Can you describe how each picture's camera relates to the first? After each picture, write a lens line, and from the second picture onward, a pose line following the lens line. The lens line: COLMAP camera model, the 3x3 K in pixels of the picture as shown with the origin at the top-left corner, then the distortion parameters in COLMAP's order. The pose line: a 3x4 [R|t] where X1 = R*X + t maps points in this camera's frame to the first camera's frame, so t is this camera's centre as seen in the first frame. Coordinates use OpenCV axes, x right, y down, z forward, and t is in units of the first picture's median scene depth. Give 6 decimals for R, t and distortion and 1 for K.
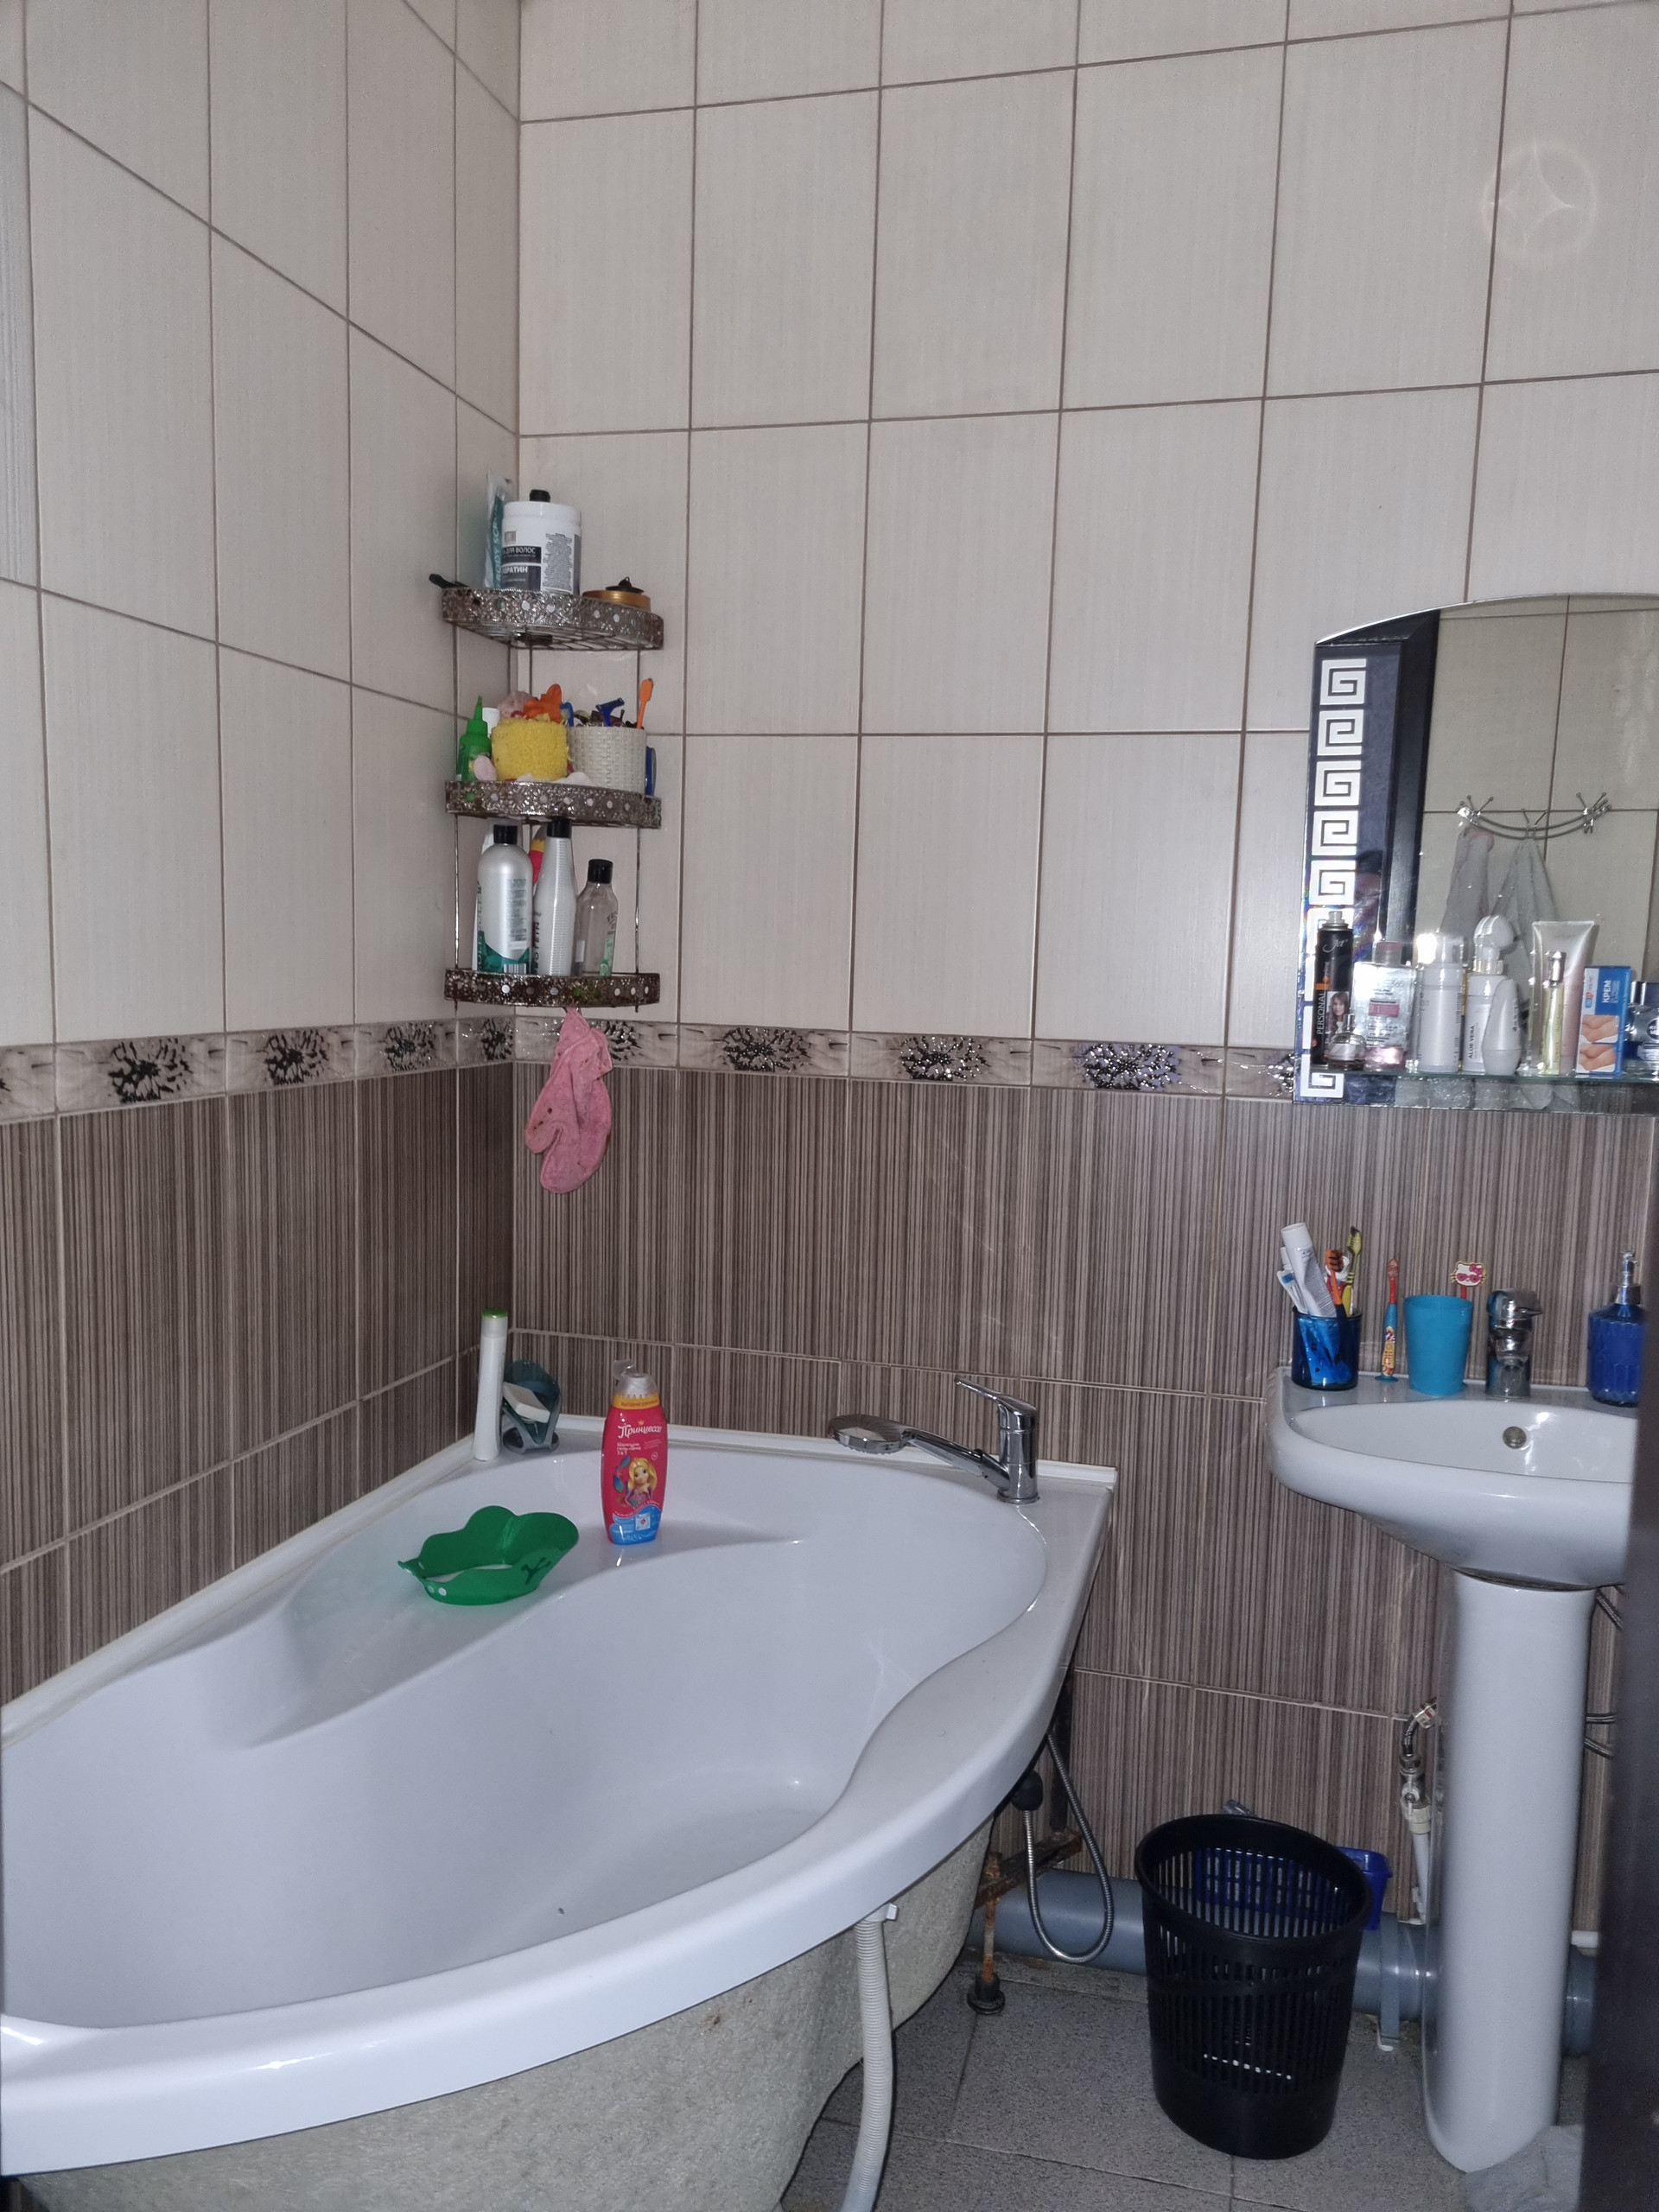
lens RADIAL K [[1650.7, 0, 820.8], [0, 1650.7, 1100.5], [0, 0, 1]] dist [0.014603, -0.021875]
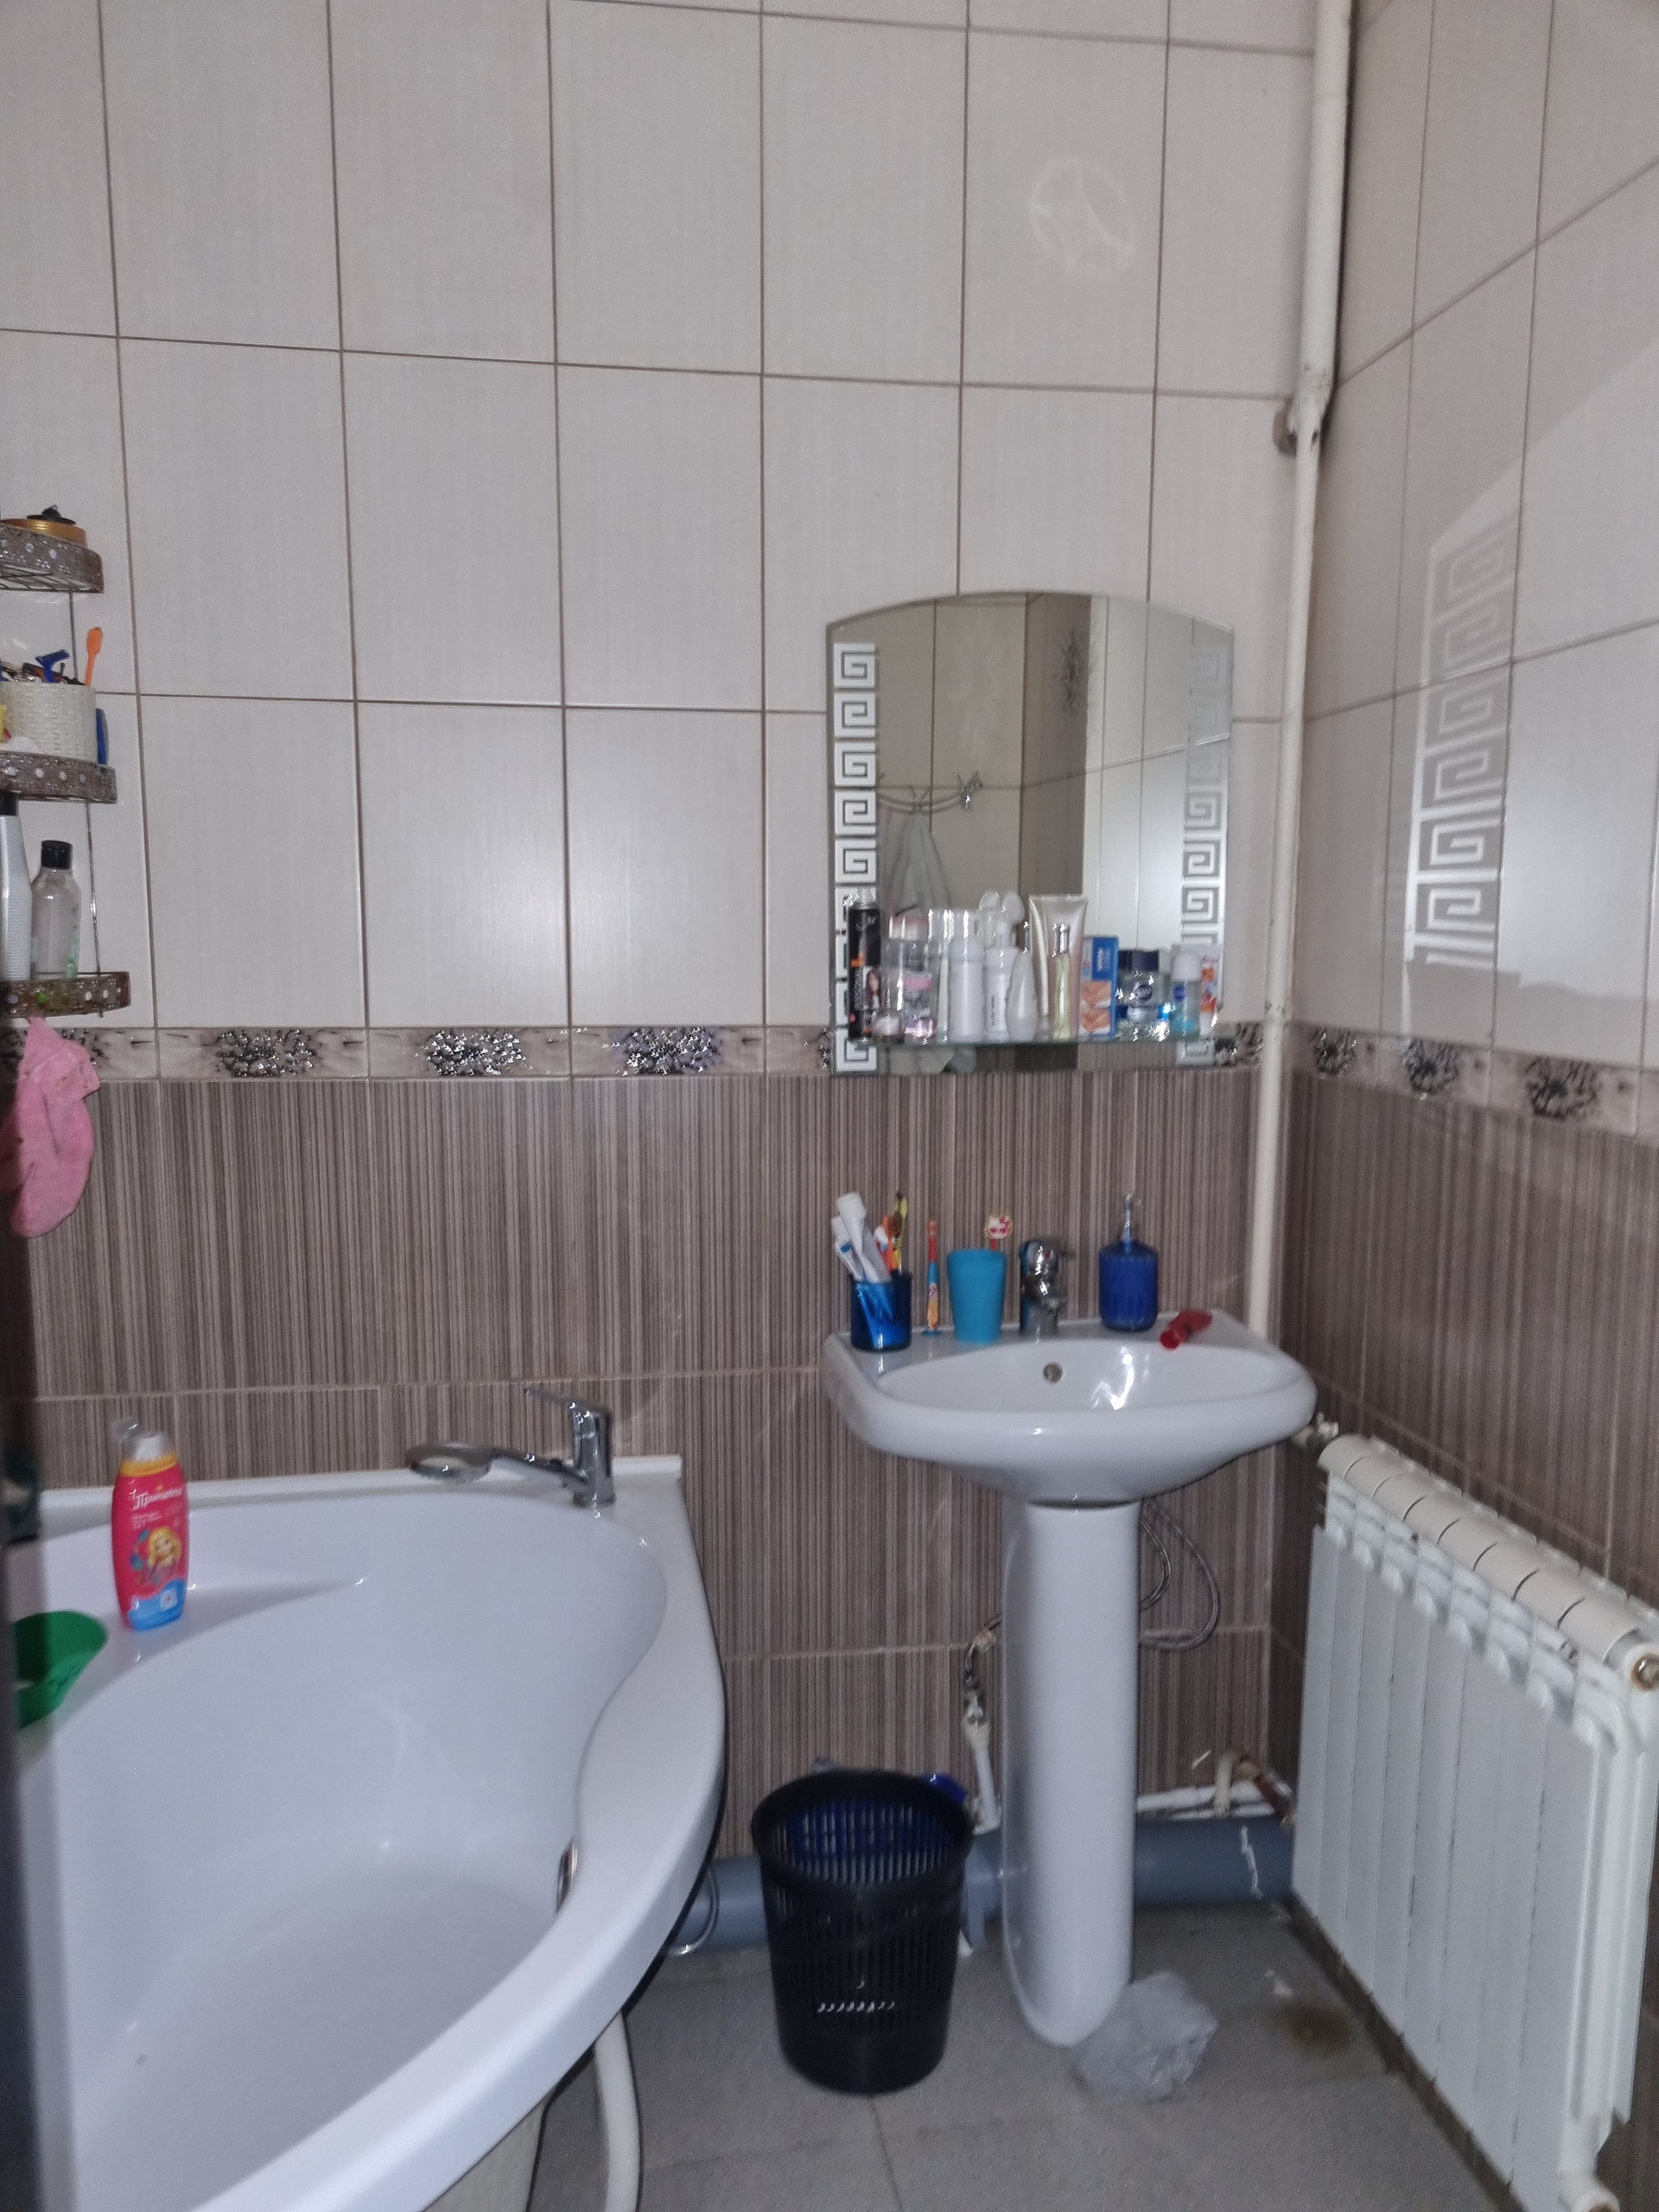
lens RADIAL K [[1650.7, 0, 826.8], [0, 1650.7, 1121.4], [0, 0, 1]] dist [0.014603, -0.021875]
pose [[0.912376, -0.072797, 0.402829, -0.127528], [0.059643, 0.997199, 0.045121, -0.017123], [-0.404986, -0.017141, 0.914162, 0.061756]]
